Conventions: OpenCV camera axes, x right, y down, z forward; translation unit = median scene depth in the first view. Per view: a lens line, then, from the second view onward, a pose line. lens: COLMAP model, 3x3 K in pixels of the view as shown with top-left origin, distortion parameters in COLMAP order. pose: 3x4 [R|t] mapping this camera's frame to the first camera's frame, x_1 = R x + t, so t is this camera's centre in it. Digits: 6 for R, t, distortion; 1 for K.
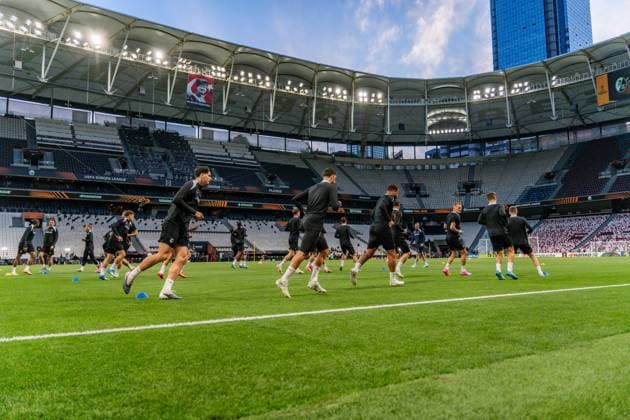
lens RADIAL K [[497.1, 0, 312.9], [0, 497.1, 210.2], [0, 0, 1]] dist [0.019923, -0.024234]
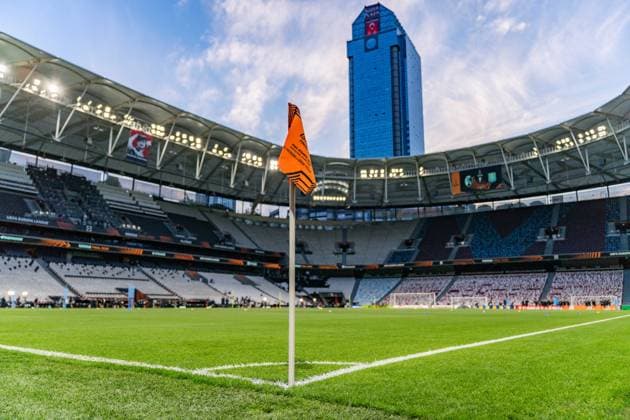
lens RADIAL K [[497.1, 0, 318.3], [0, 497.1, 211.3], [0, 0, 1]] dist [0.019923, -0.024234]
pose [[0.936999, 0.081885, 0.339600, -0.193556], [-0.047871, 0.993066, -0.107366, -0.003185], [-0.346037, 0.084345, 0.934422, -0.104940]]
